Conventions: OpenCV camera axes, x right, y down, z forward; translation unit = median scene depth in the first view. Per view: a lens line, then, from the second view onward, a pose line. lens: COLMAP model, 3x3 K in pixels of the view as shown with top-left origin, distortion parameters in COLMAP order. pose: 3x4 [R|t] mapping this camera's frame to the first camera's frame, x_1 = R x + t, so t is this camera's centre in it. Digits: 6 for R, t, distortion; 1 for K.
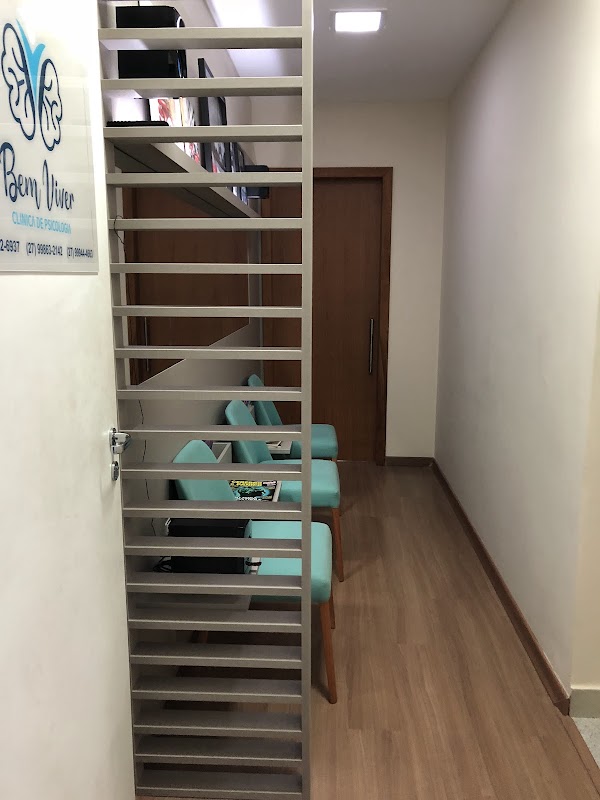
lens RADIAL K [[657.7, 0, 300.5], [0, 657.7, 400.1], [0, 0, 1]] dist [0.001617, 0.000319]
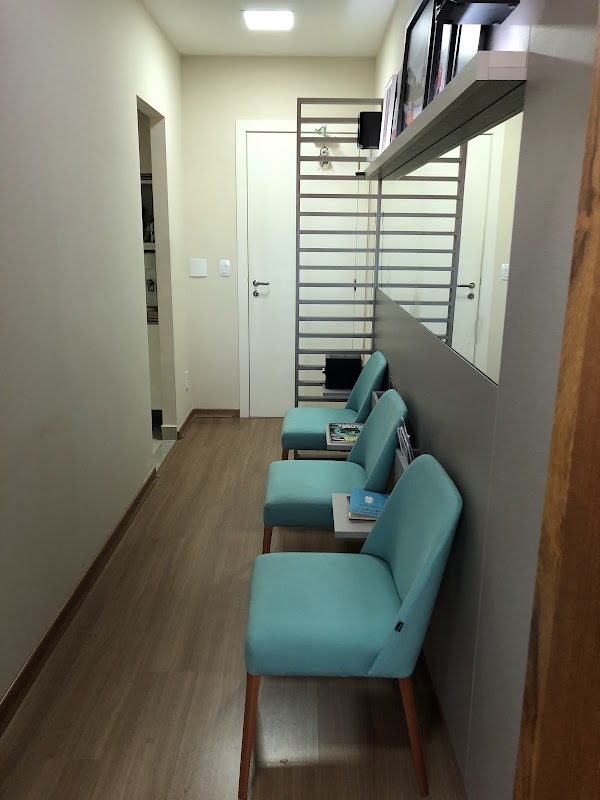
lens RADIAL K [[657.7, 0, 299.4], [0, 657.7, 399.9], [0, 0, 1]] dist [0.001617, 0.000319]
pose [[-0.999339, -0.004516, -0.036061, 0.054814], [-0.019354, 0.905971, 0.422897, -0.391381], [0.030760, 0.423315, -0.905460, 2.023868]]
